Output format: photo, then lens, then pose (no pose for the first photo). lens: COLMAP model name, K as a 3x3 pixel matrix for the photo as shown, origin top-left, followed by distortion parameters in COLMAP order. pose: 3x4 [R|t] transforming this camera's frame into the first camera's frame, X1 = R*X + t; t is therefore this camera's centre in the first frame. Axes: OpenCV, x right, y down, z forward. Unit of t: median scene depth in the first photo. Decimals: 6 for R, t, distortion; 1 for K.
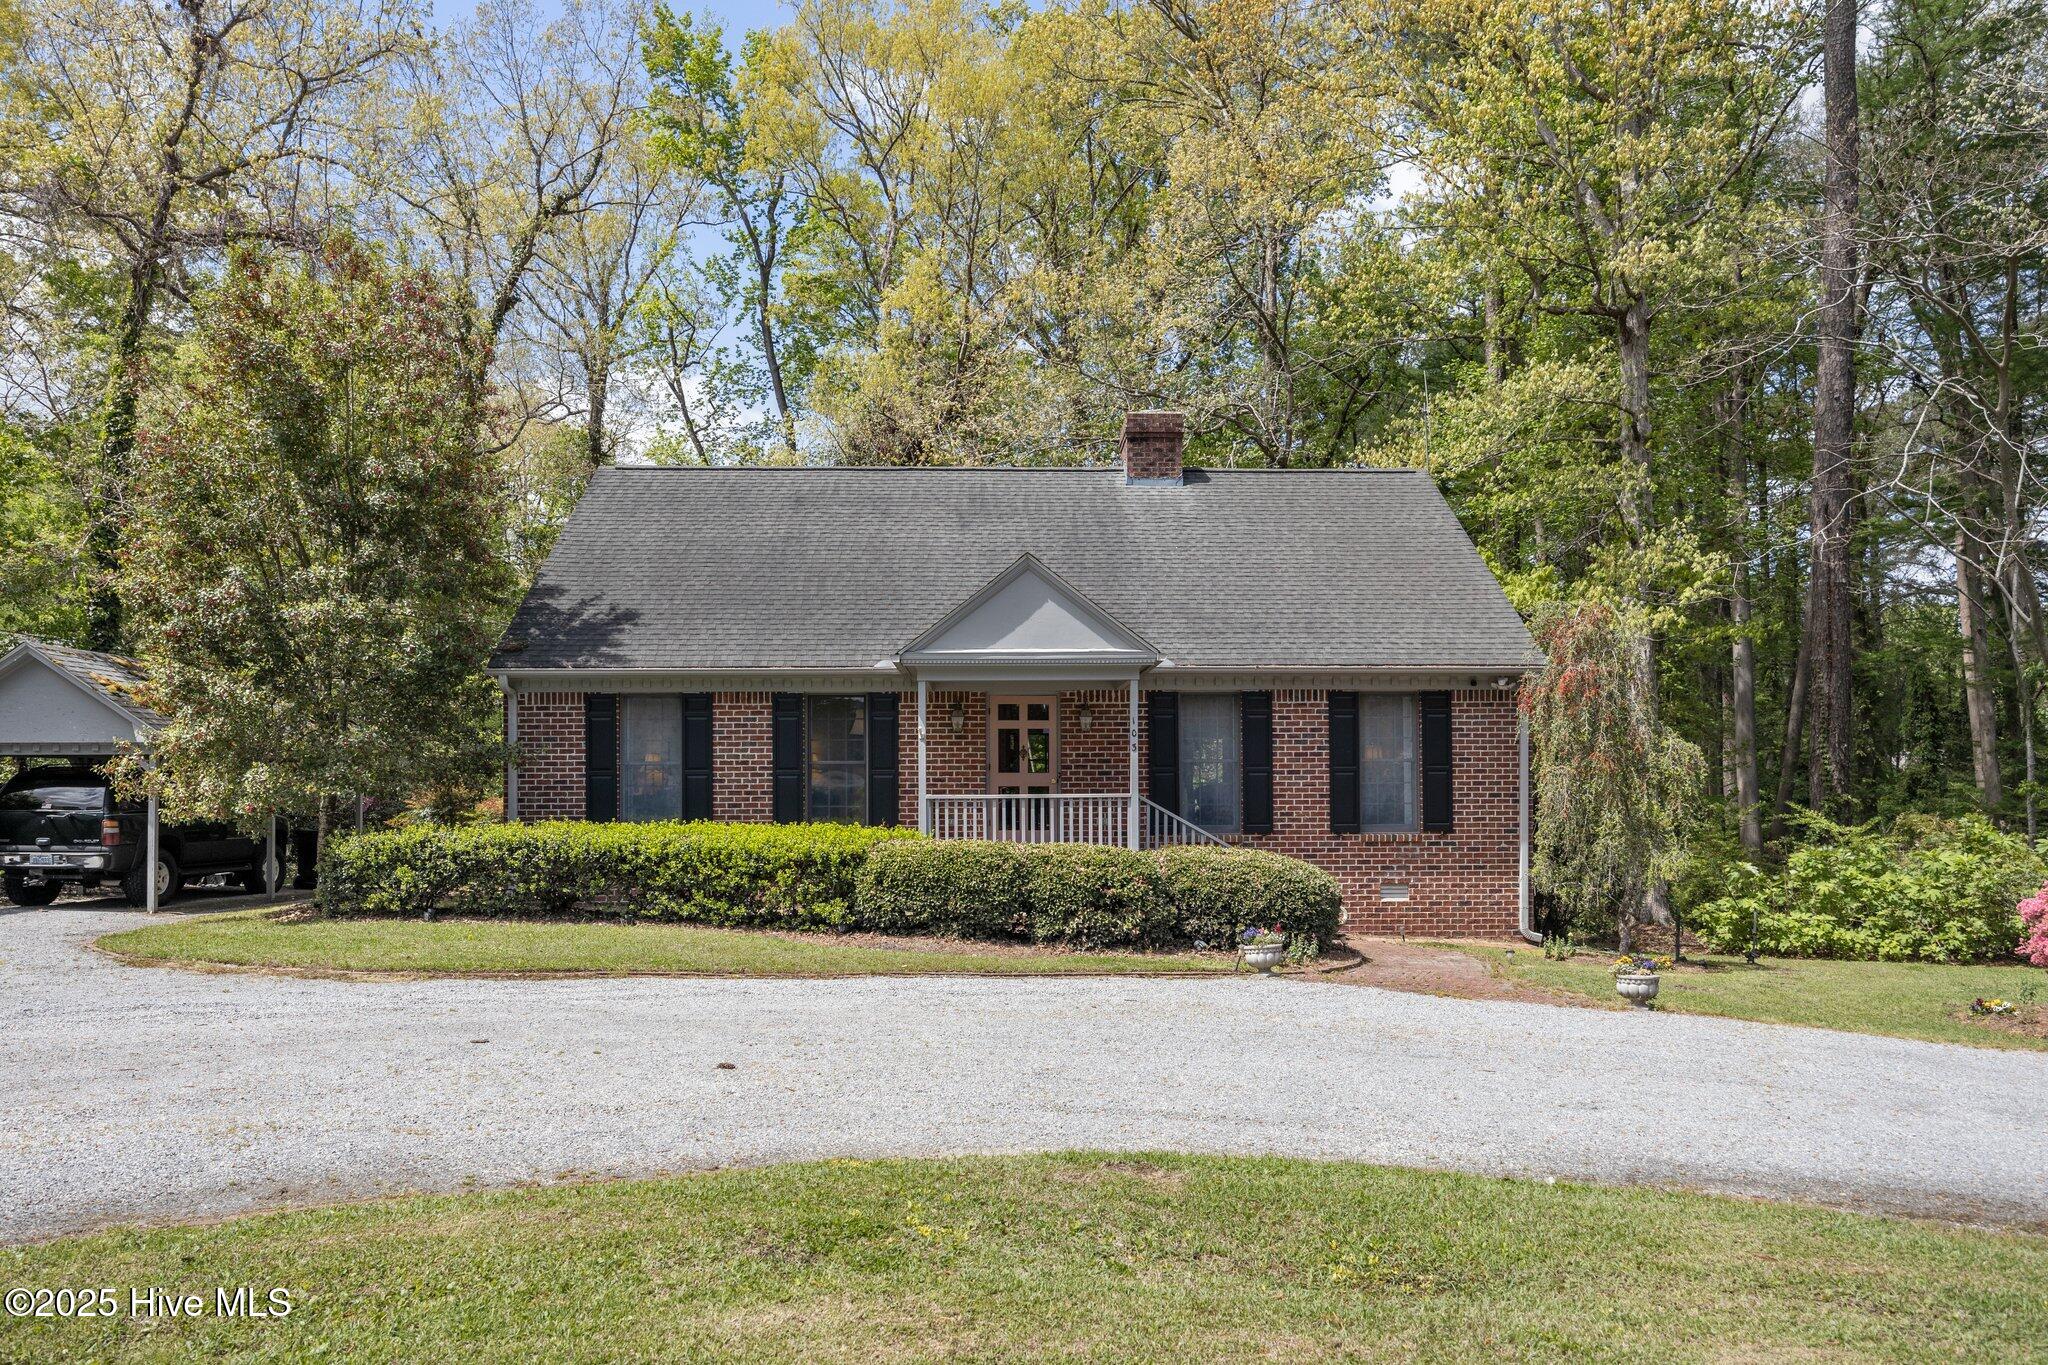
lens RADIAL K [[1392.8, 0, 1023.7], [0, 1392.8, 755.1], [0, 0, 1]] dist [0.000239, 0.000331]
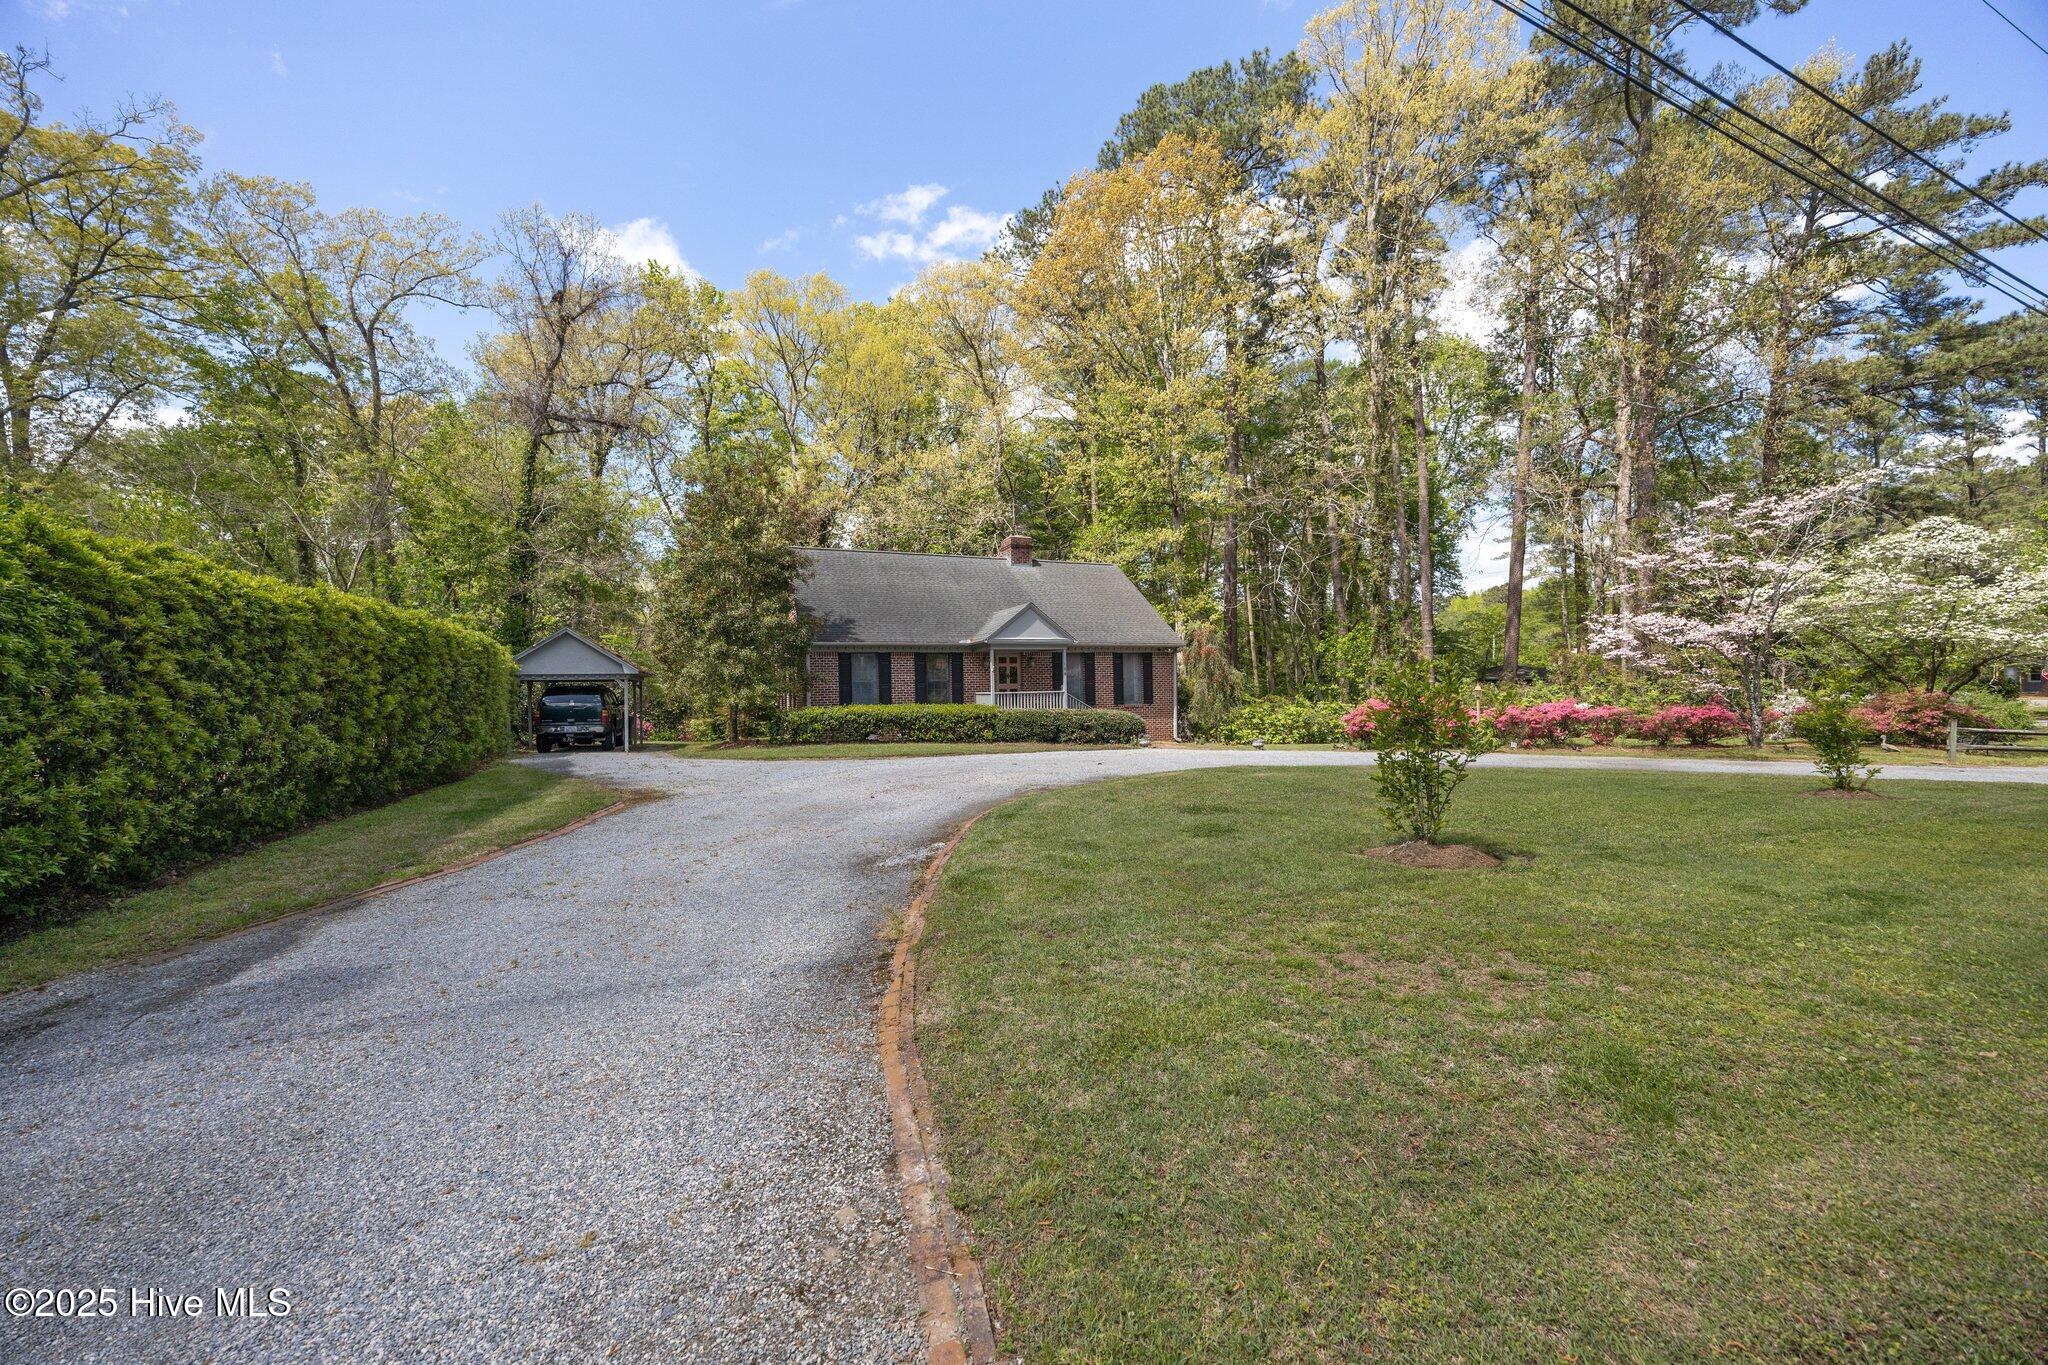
lens RADIAL K [[796.2, 0, 1024.0], [0, 796.2, 682.5], [0, 0, 1]] dist [0.000243, 0.000006]
pose [[0.931883, -0.009579, 0.362632, -0.514268], [0.004730, 0.999887, 0.014257, -0.010319], [-0.362727, -0.011570, 0.931824, -0.393468]]
